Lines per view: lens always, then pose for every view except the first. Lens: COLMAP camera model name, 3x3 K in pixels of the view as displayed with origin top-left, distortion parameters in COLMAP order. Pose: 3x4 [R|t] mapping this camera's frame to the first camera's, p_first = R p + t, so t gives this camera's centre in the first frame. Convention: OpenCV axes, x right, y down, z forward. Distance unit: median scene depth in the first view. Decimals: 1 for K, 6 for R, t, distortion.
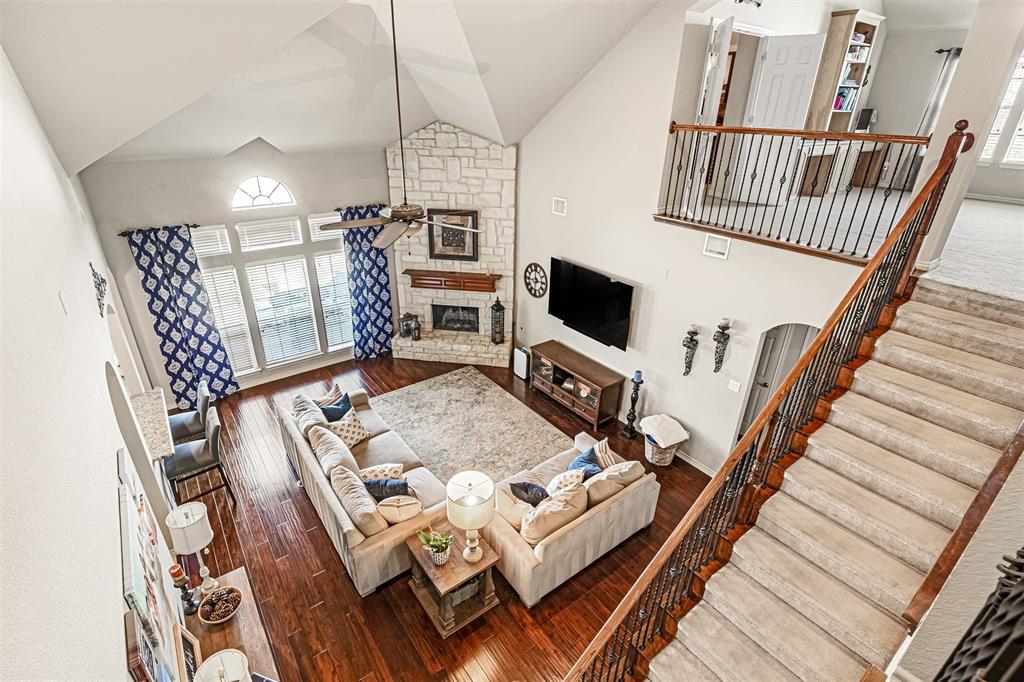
lens RADIAL K [[488.4, 0, 512.0], [0, 488.4, 341.0], [0, 0, 1]] dist [0.000643, -0.000210]
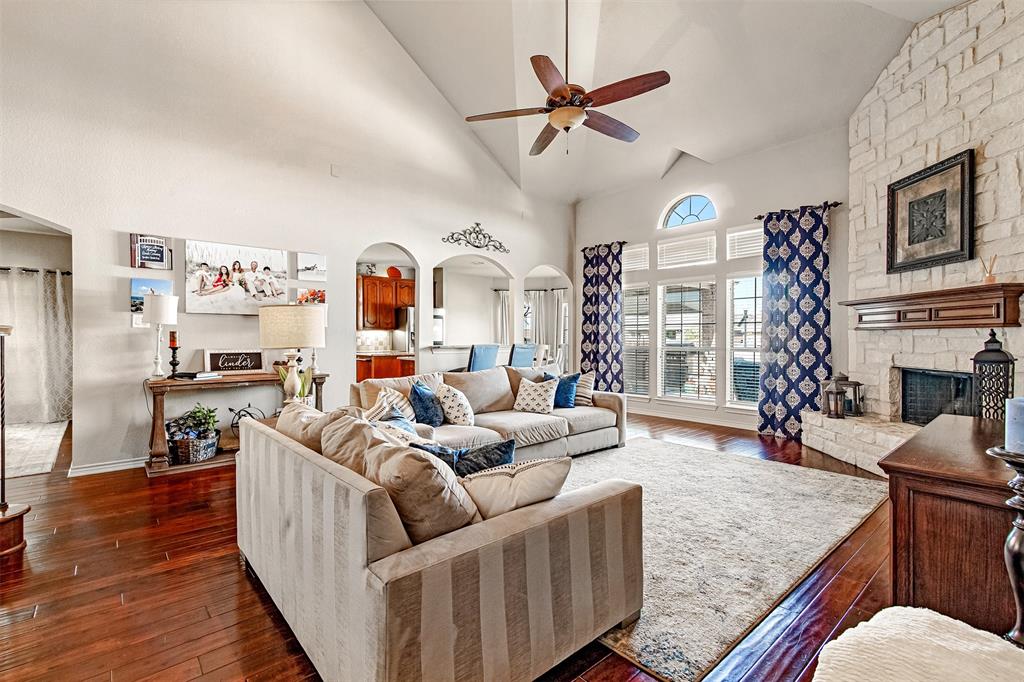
lens RADIAL K [[462.3, 0, 512.0], [0, 462.3, 341.0], [0, 0, 1]] dist [0.001274, 0.000209]
pose [[0.072258, -0.025229, -0.997067, 0.359034], [-0.429917, 0.901254, -0.053960, 0.125742], [0.899972, 0.432555, 0.054276, 0.683323]]
